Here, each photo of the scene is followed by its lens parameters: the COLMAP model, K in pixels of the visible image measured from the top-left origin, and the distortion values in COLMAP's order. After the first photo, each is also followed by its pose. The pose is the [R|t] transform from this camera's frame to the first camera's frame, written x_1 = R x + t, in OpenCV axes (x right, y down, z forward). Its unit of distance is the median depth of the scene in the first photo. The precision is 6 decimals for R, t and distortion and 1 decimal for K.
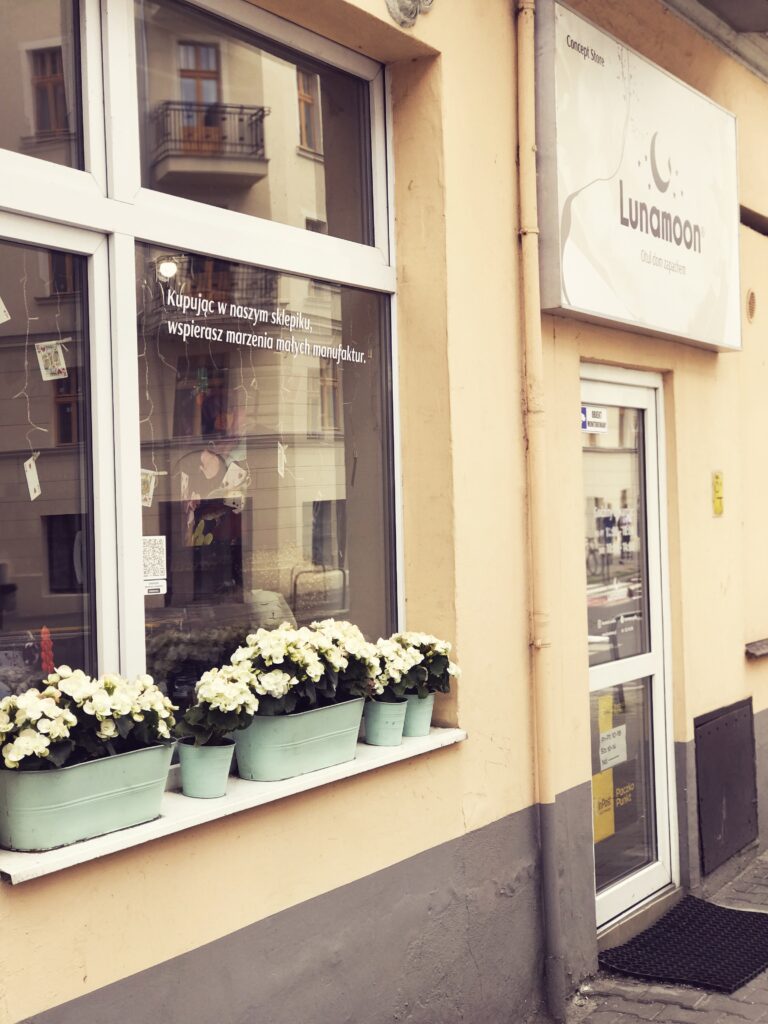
lens RADIAL K [[1696.8, 0, 384.0], [0, 1696.8, 512.0], [0, 0, 1]] dist [0.141048, 0.001201]
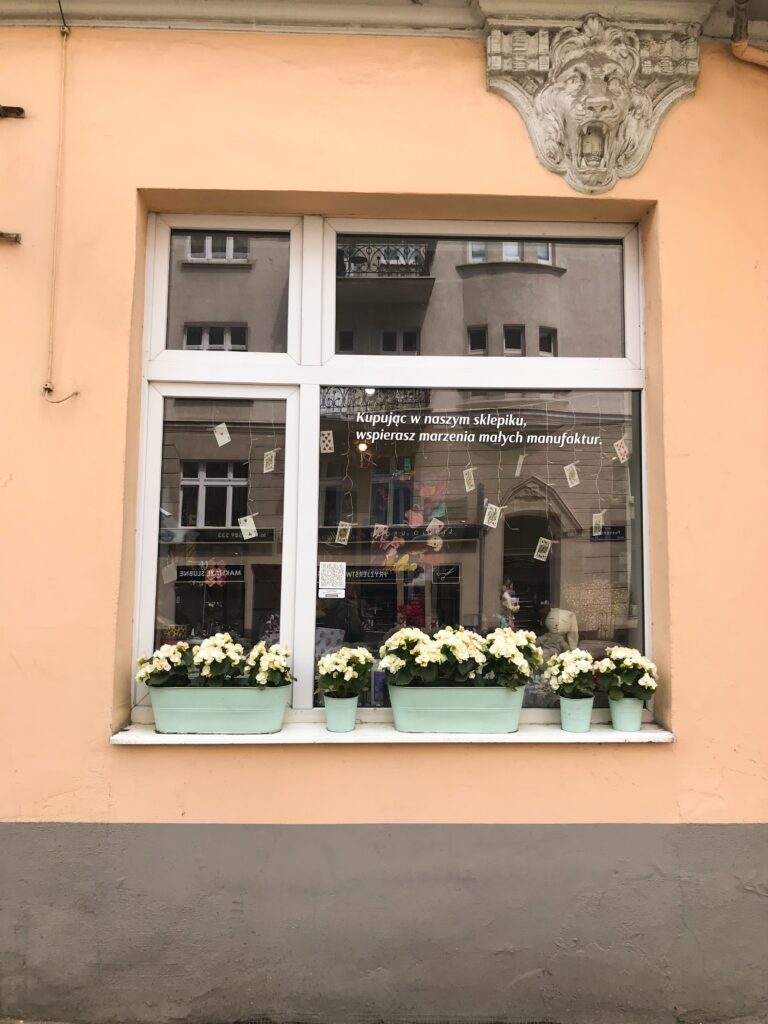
lens RADIAL K [[828.4, 0, 384.0], [0, 828.4, 512.0], [0, 0, 1]] dist [0.109820, -0.114842]
pose [[0.508090, -0.042748, -0.860243, 0.542423], [-0.022656, 0.997759, -0.062963, 0.013928], [0.861006, 0.051480, 0.505982, 0.594205]]
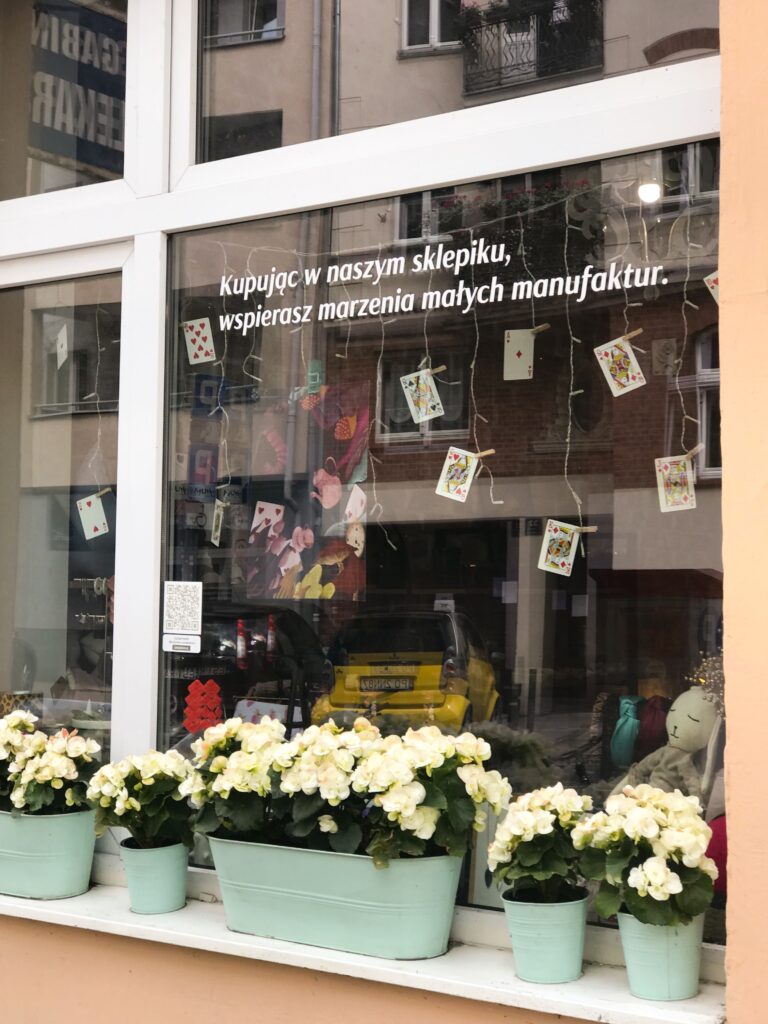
lens RADIAL K [[1700.9, 0, 384.0], [0, 1700.9, 512.0], [0, 0, 1]] dist [0.002935, 0.057460]
pose [[-0.153741, -0.020403, -0.987900, 0.623562], [-0.004895, 0.999790, -0.019886, -0.003560], [0.988099, 0.001779, -0.153809, 1.144219]]
